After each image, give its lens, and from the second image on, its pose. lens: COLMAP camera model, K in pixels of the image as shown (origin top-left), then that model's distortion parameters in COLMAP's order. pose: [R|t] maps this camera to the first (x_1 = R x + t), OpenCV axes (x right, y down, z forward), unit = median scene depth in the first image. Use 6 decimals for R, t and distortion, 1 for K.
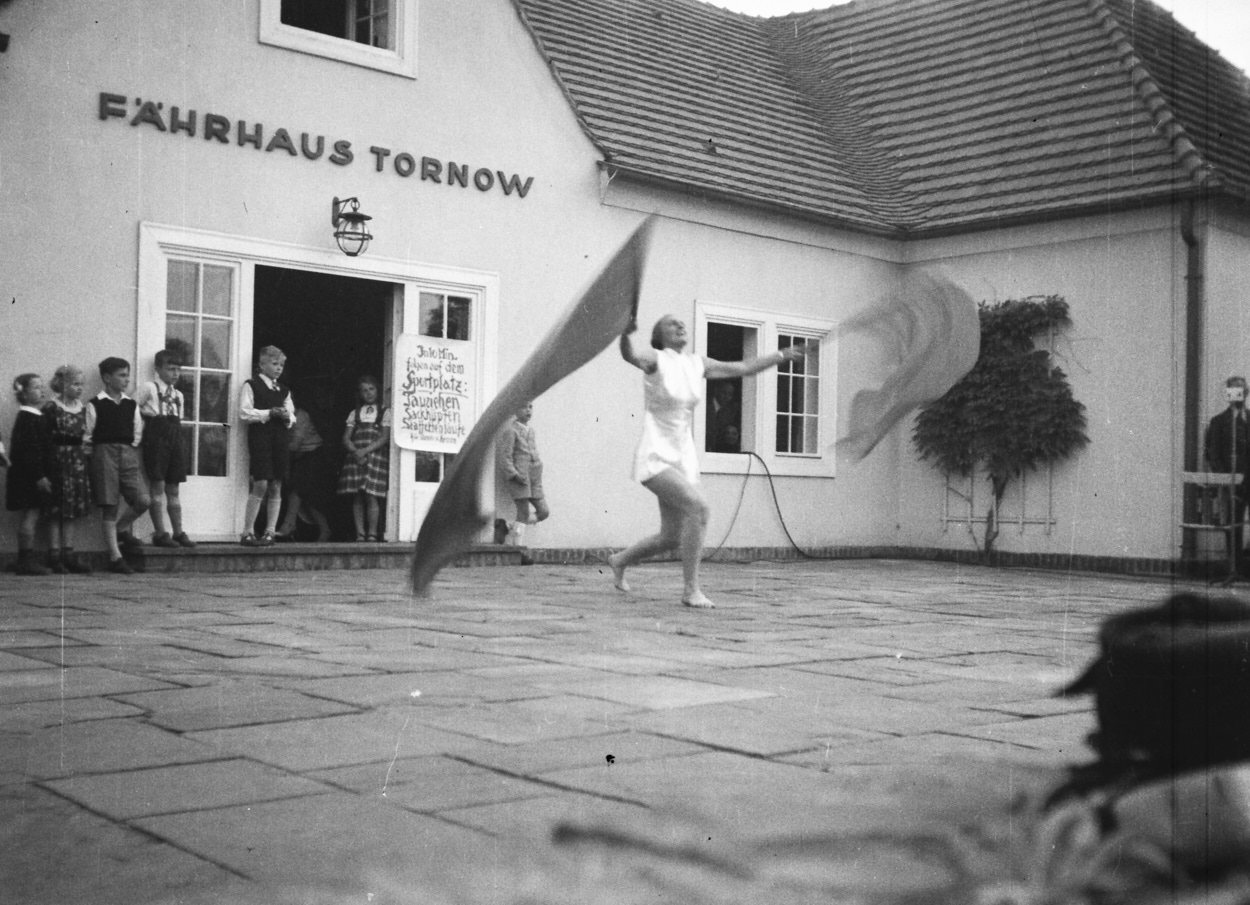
lens RADIAL K [[1469.9, 0, 625.0], [0, 1469.9, 452.5], [0, 0, 1]] dist [-0.016307, -0.012423]
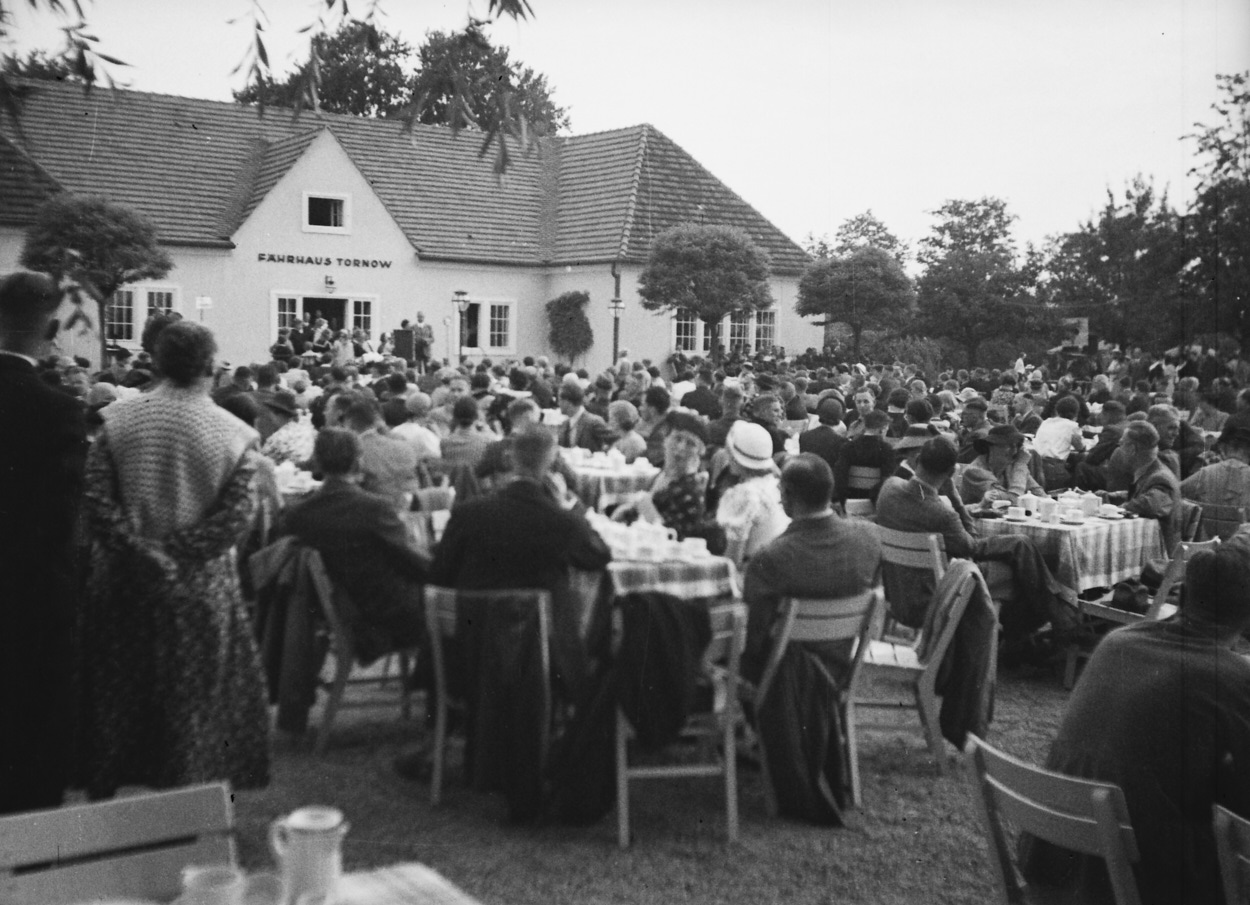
lens RADIAL K [[1462.6, 0, 604.5], [0, 1462.6, 447.9], [0, 0, 1]] dist [-0.001686, -0.029640]
pose [[0.996032, 0.003311, -0.088935, 0.646948], [0.005316, 0.995309, 0.096599, -0.087127], [0.088838, -0.096688, 0.991342, -2.022428]]
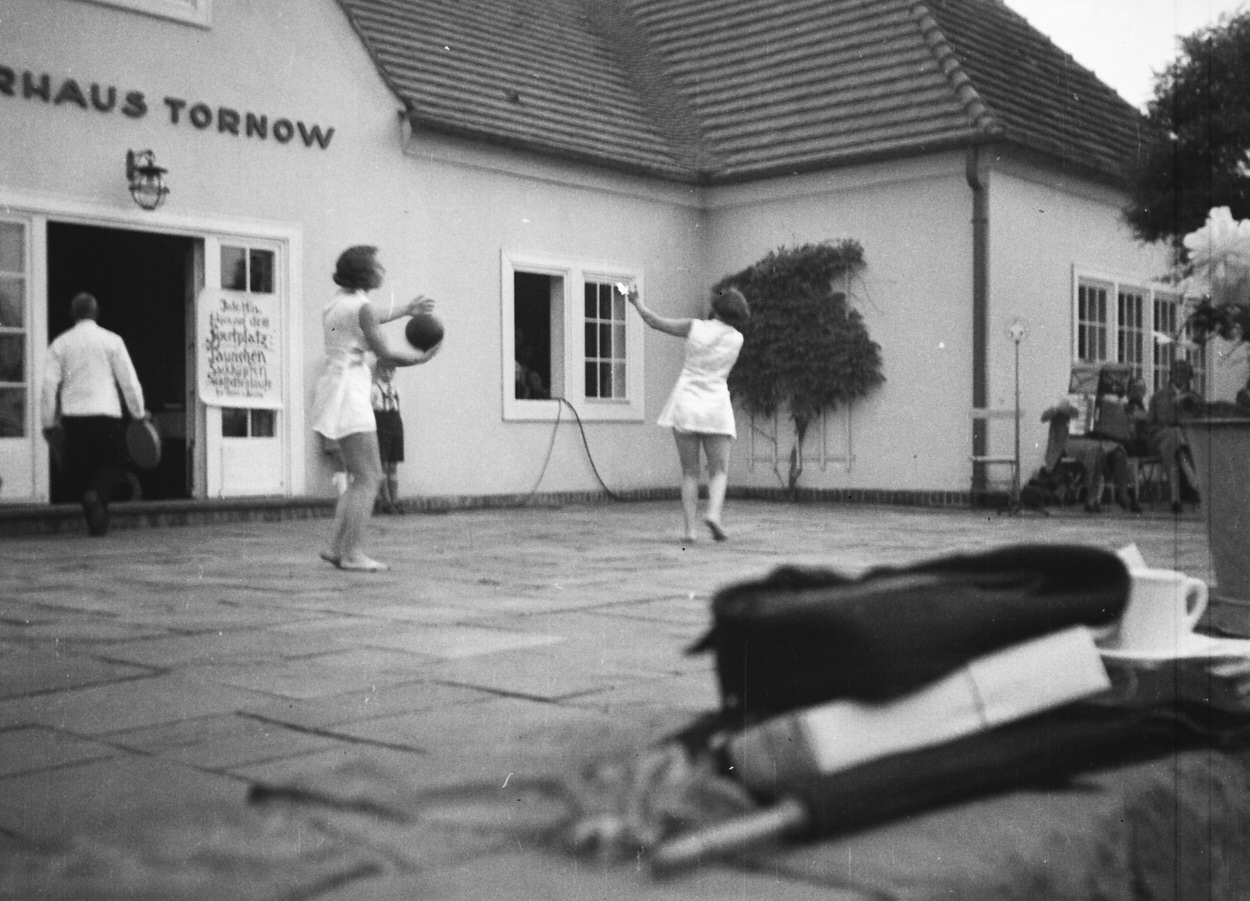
lens RADIAL K [[1462.6, 0, 604.5], [0, 1462.6, 445.9], [0, 0, 1]] dist [-0.001686, -0.029640]
pose [[0.993825, -0.027576, 0.107476, 0.006972], [0.023867, 0.999079, 0.035651, -0.003013], [-0.108360, -0.032866, 0.993568, -0.010405]]
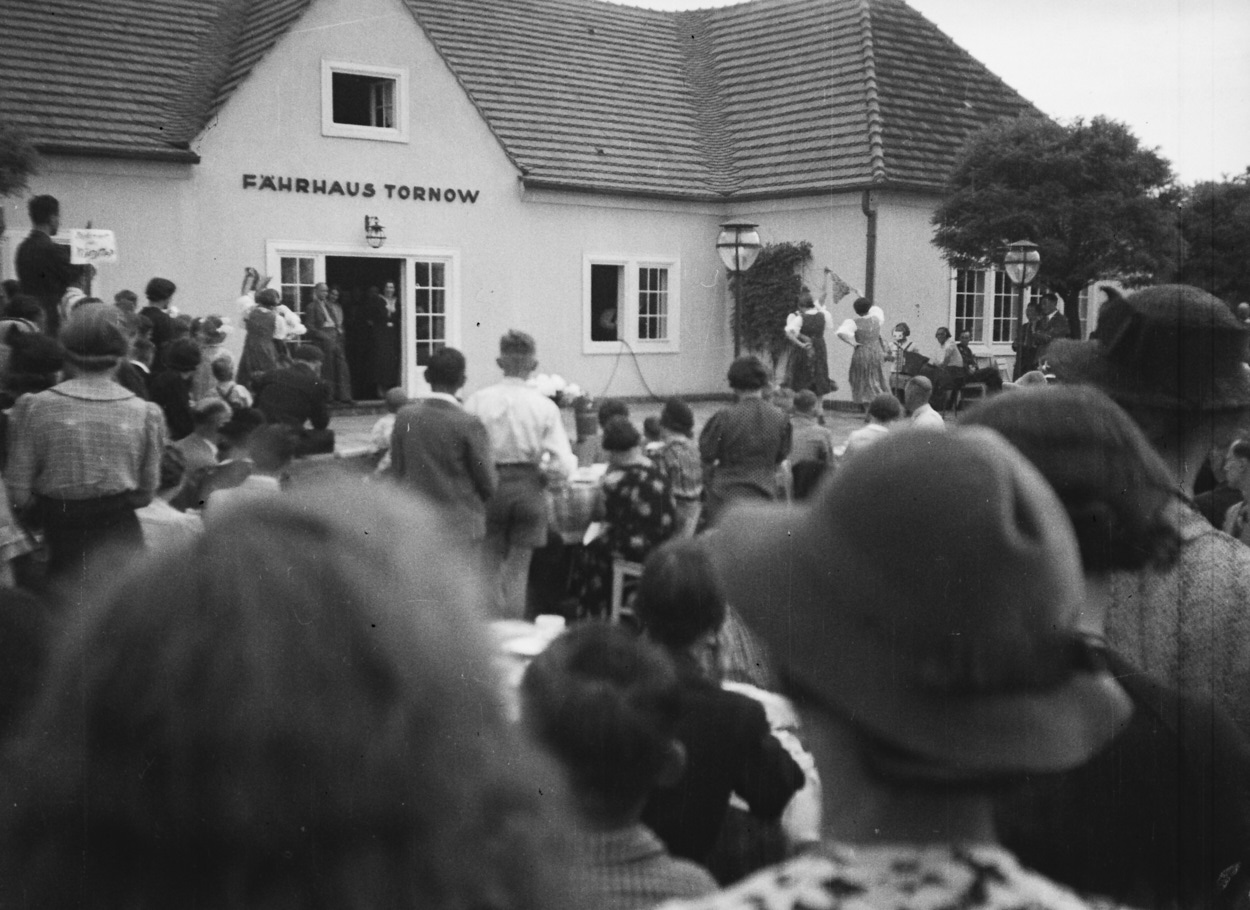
lens RADIAL K [[1438.6, 0, 622.0], [0, 1438.6, 477.0], [0, 0, 1]] dist [-0.014735, -0.034831]
pose [[0.998204, -0.009159, -0.059204, 0.202427], [0.017125, 0.990630, 0.135495, -0.075075], [0.057408, -0.136265, 0.989008, -0.726782]]
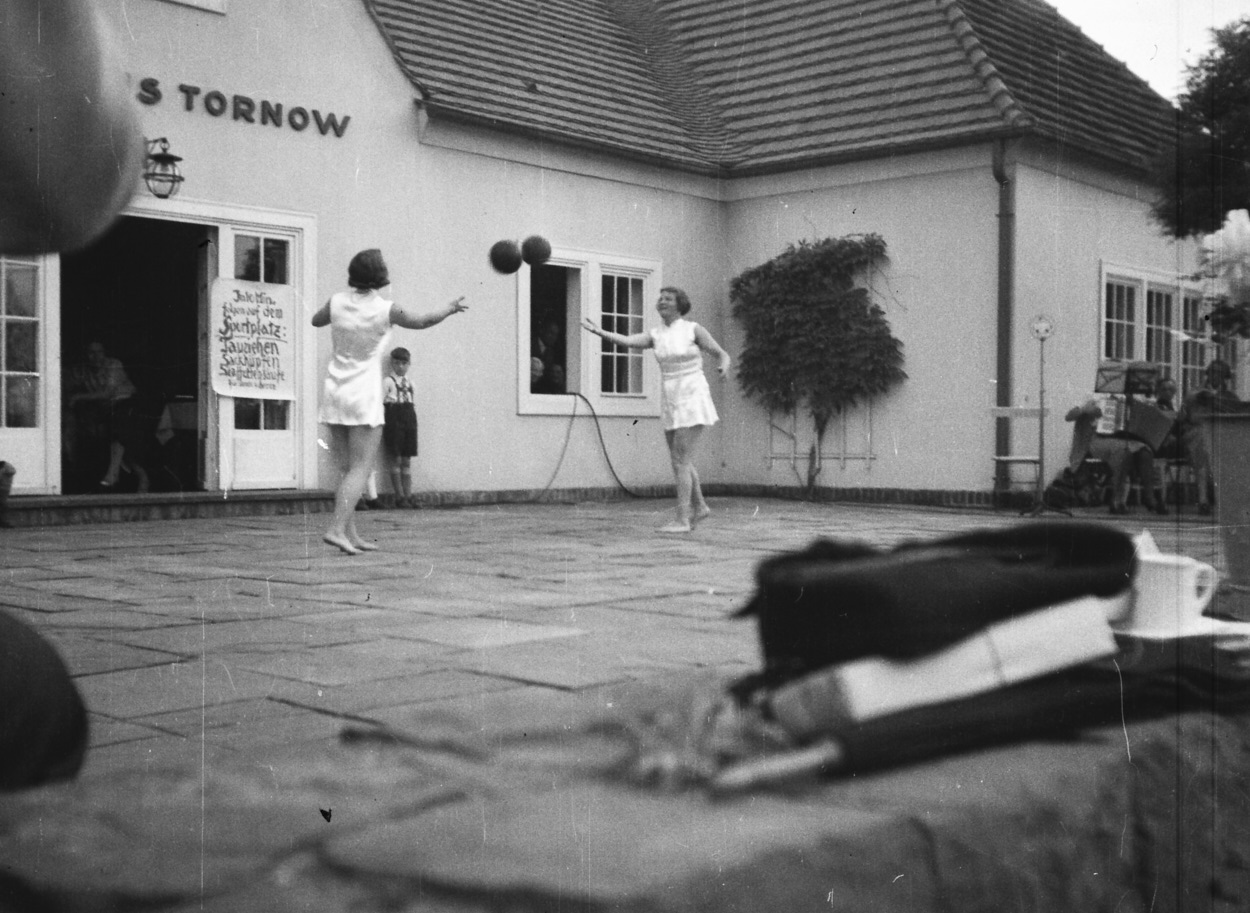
lens RADIAL K [[1499.6, 0, 601.9], [0, 1499.6, 452.2], [0, 0, 1]] dist [0.000705, 0.004698]
pose [[0.995089, -0.018871, 0.097172, 0.003446], [0.014860, 0.999014, 0.041839, -0.002621], [-0.097866, -0.040190, 0.994388, -0.020219]]
